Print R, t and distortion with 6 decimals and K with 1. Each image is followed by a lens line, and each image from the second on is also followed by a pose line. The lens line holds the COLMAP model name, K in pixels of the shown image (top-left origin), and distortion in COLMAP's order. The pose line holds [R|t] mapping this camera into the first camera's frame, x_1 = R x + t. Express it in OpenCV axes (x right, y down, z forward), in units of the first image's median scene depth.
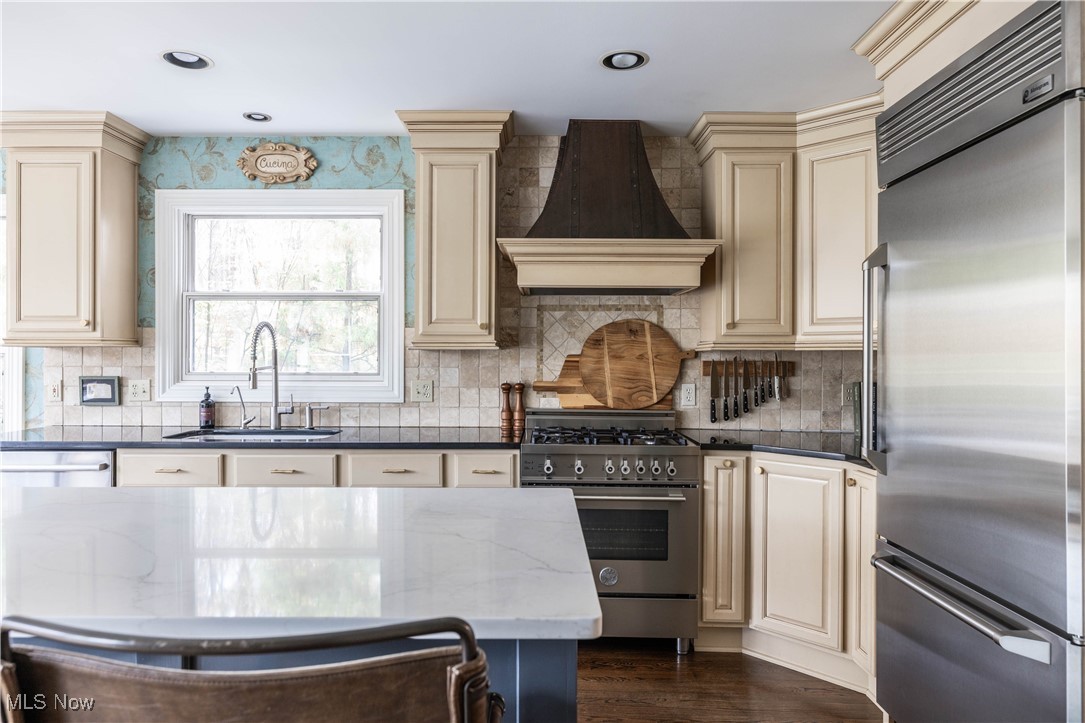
lens RADIAL K [[696.8, 0, 542.0], [0, 696.8, 354.7], [0, 0, 1]] dist [-0.005510, -0.000268]
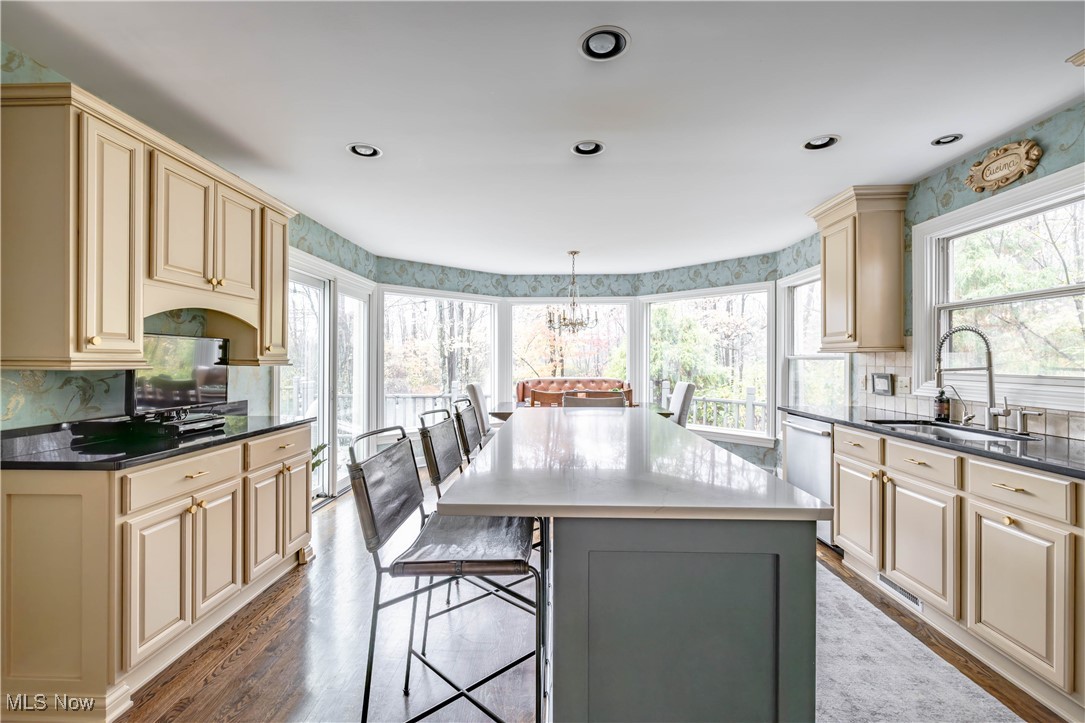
lens RADIAL K [[494.7, 0, 543.7], [0, 494.7, 363.9], [0, 0, 1]] dist [0.002757, 0.000384]
pose [[-0.026915, 0.006539, -0.999616, 0.360850], [0.005071, 0.999967, 0.006405, 0.002460], [0.999625, -0.004896, -0.026947, 0.354776]]
